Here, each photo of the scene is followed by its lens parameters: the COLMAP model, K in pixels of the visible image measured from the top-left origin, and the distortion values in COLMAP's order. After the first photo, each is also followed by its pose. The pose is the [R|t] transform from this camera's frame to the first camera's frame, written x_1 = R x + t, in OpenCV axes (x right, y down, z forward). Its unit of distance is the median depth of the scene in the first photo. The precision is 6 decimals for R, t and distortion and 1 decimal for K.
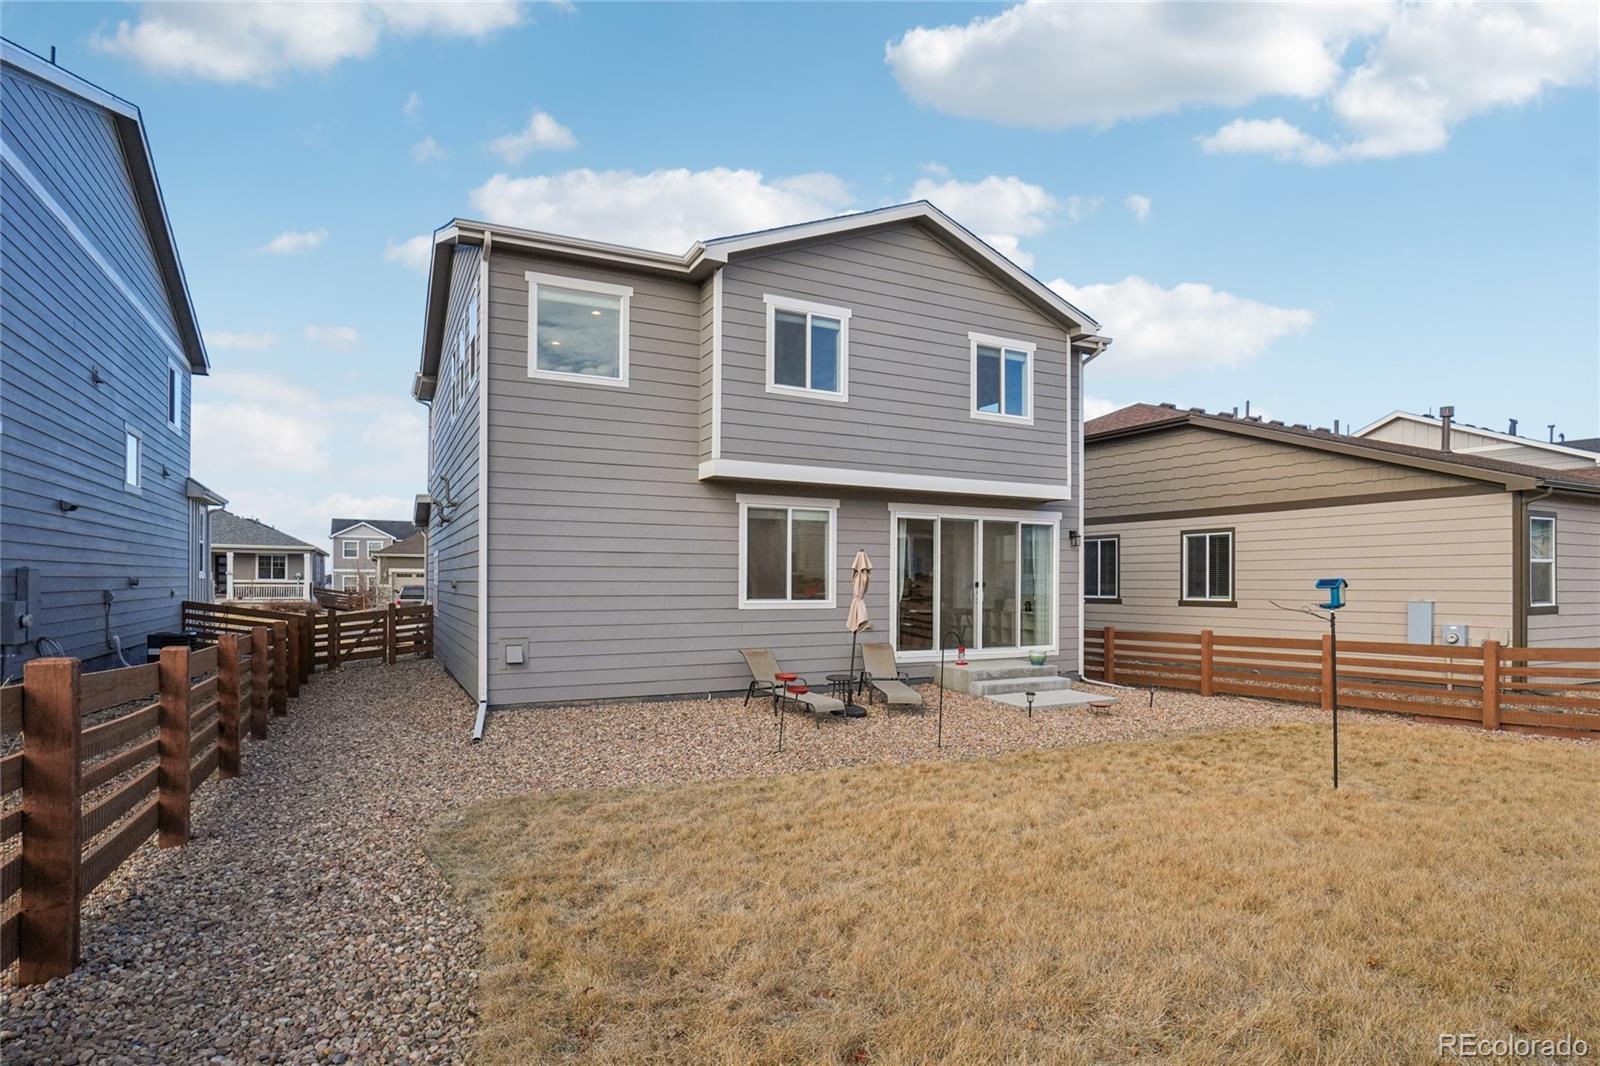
lens RADIAL K [[791.1, 0, 791.6], [0, 791.1, 574.8], [0, 0, 1]] dist [0.004128, 0.000162]
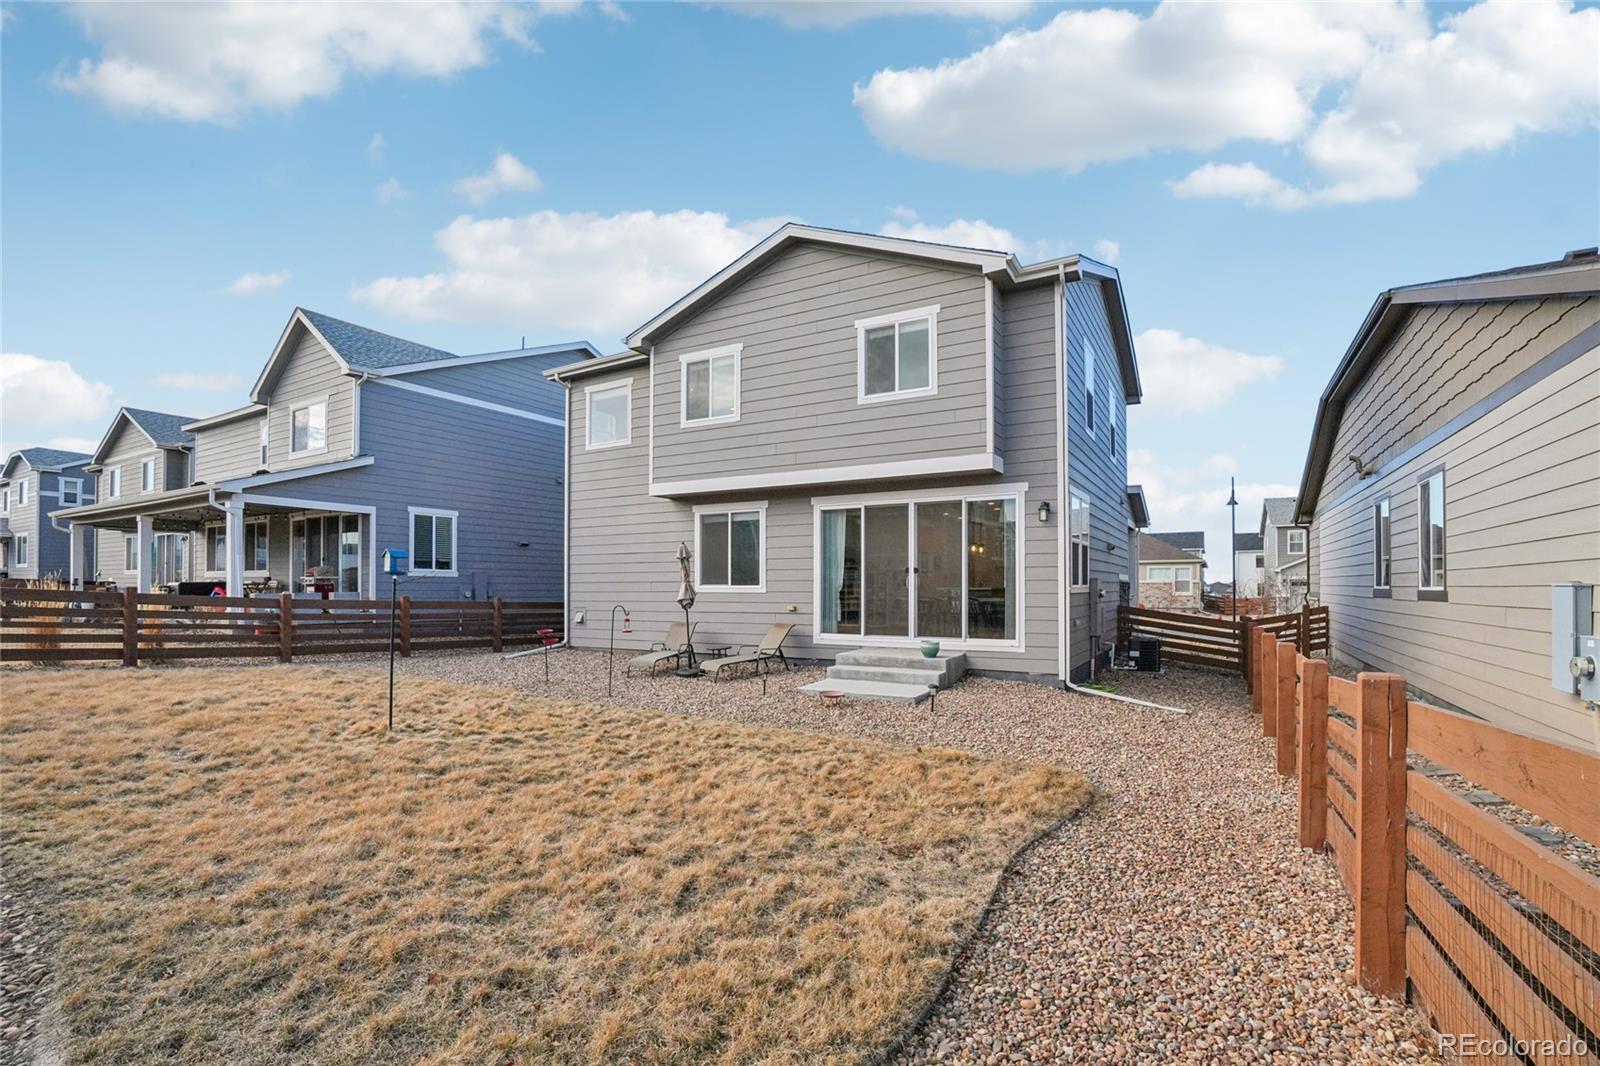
lens RADIAL K [[729.6, 0, 798.7], [0, 729.6, 569.9], [0, 0, 1]] dist [-0.000701, 0.000189]
pose [[0.558881, -0.023406, -0.828917, 0.935862], [0.014196, 0.999725, -0.018657, 0.027693], [0.829126, -0.001341, 0.559060, 0.410661]]
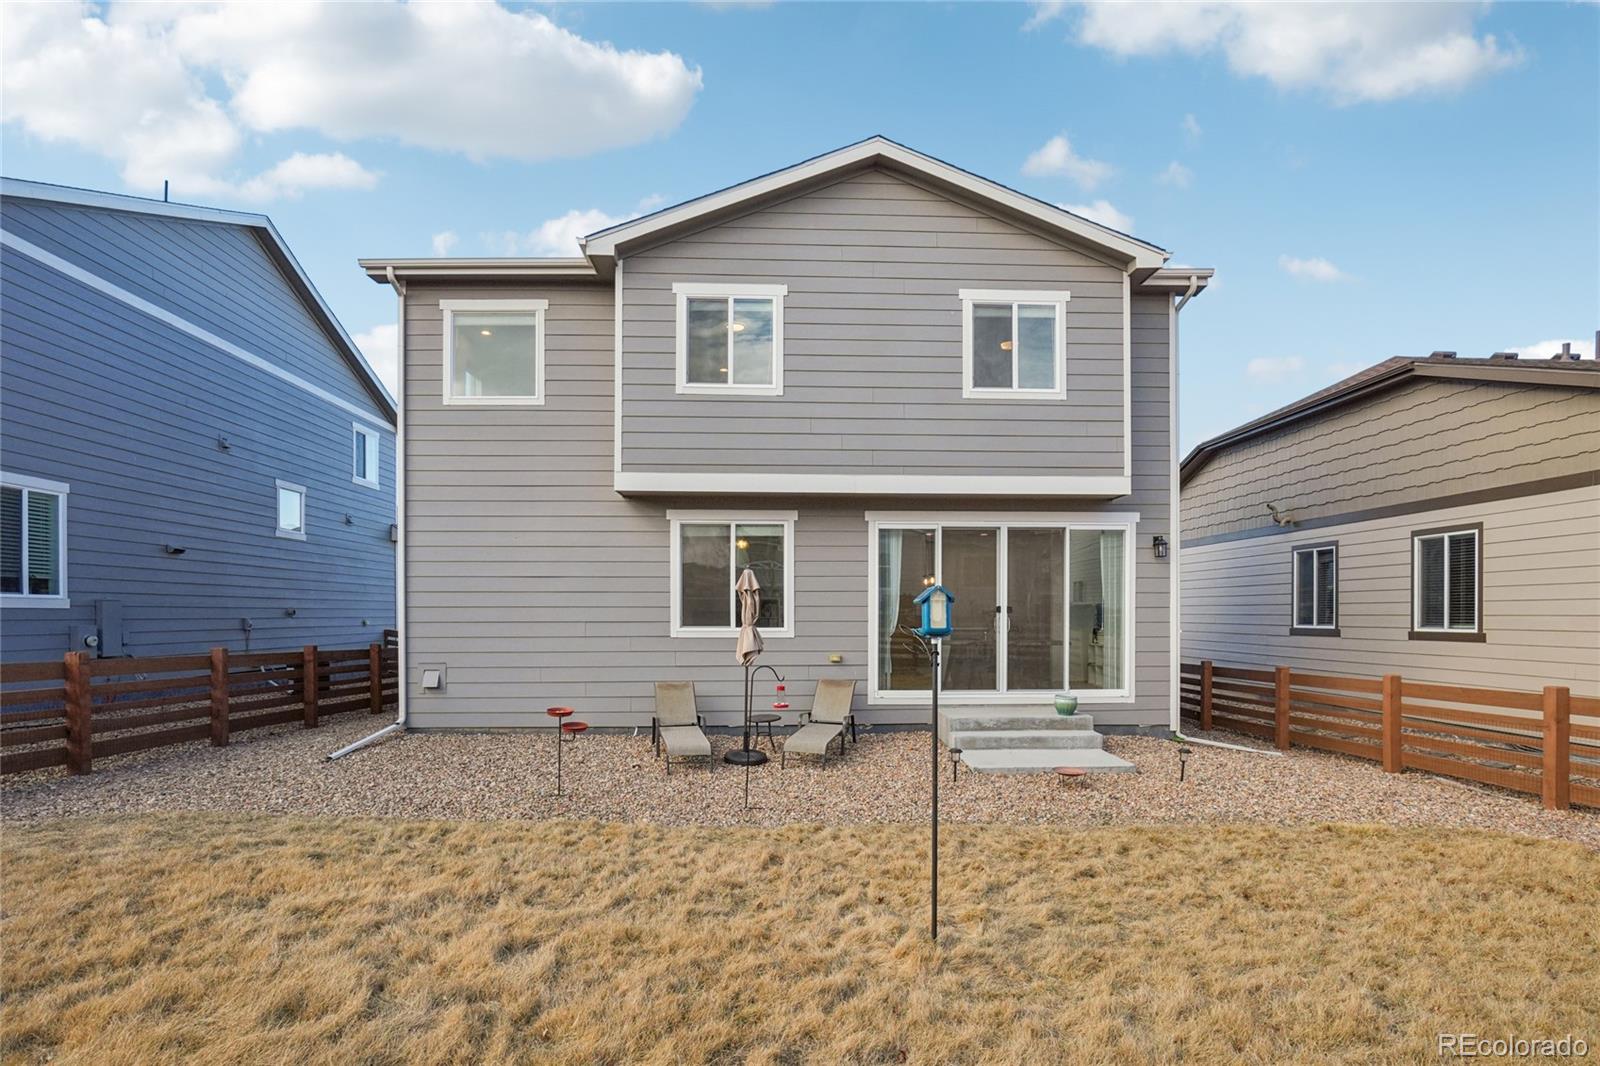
lens RADIAL K [[812.8, 0, 806.1], [0, 812.8, 613.7], [0, 0, 1]] dist [-0.004669, -0.000131]
pose [[0.915995, -0.003562, -0.401173, 0.401002], [0.007842, 0.999929, 0.009026, 0.008262], [0.401112, -0.011414, 0.915958, 0.187814]]
